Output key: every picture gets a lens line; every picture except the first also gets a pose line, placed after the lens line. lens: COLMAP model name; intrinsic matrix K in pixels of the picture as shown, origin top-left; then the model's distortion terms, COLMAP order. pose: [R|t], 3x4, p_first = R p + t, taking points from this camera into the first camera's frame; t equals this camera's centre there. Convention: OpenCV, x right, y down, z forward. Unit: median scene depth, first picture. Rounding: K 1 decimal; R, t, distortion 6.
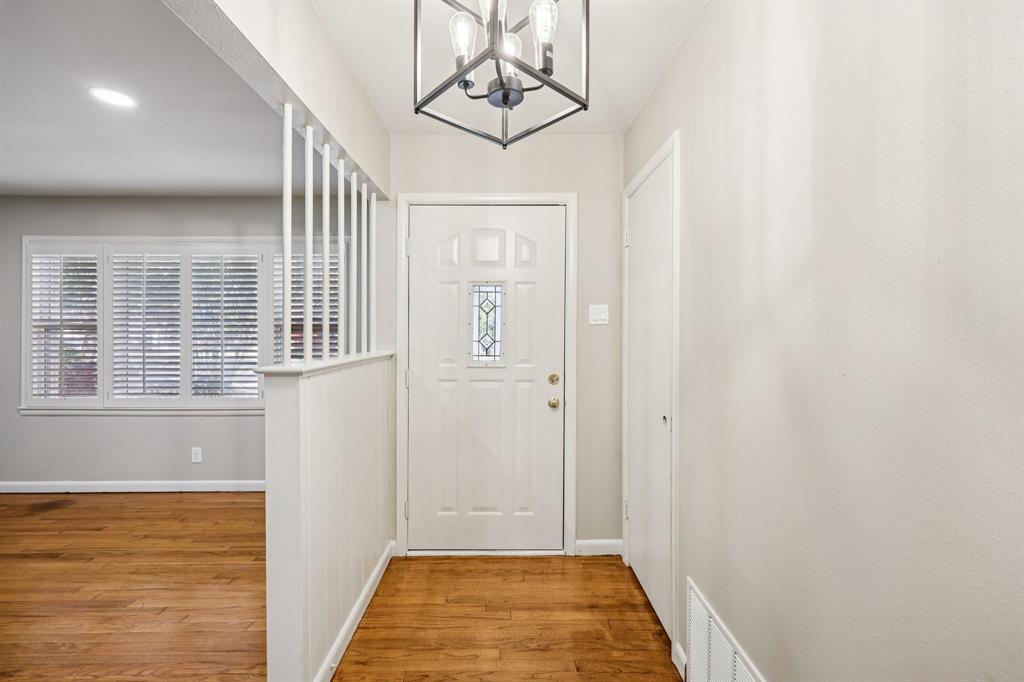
lens RADIAL K [[420.0, 0, 516.2], [0, 420.0, 332.5], [0, 0, 1]] dist [-0.009533, -0.000466]
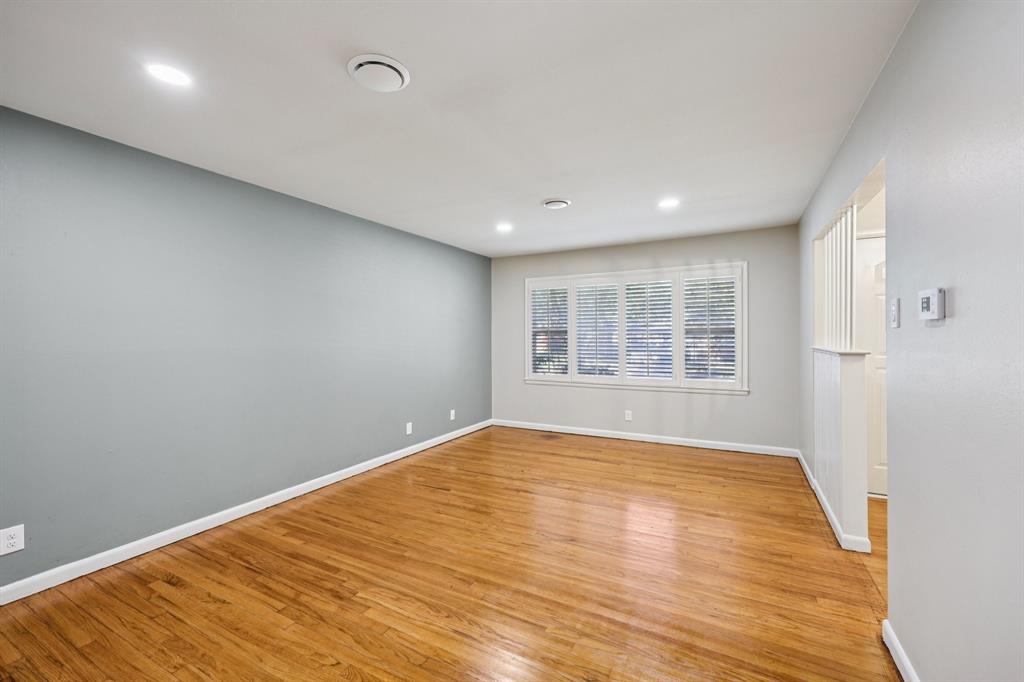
lens RADIAL K [[420.0, 0, 507.7], [0, 420.0, 340.5], [0, 0, 1]] dist [-0.009533, -0.000466]
pose [[0.864132, -0.001011, -0.503265, -0.384257], [0.006620, 0.999934, 0.009359, 0.005210], [0.503222, -0.011419, 0.864081, -0.536067]]
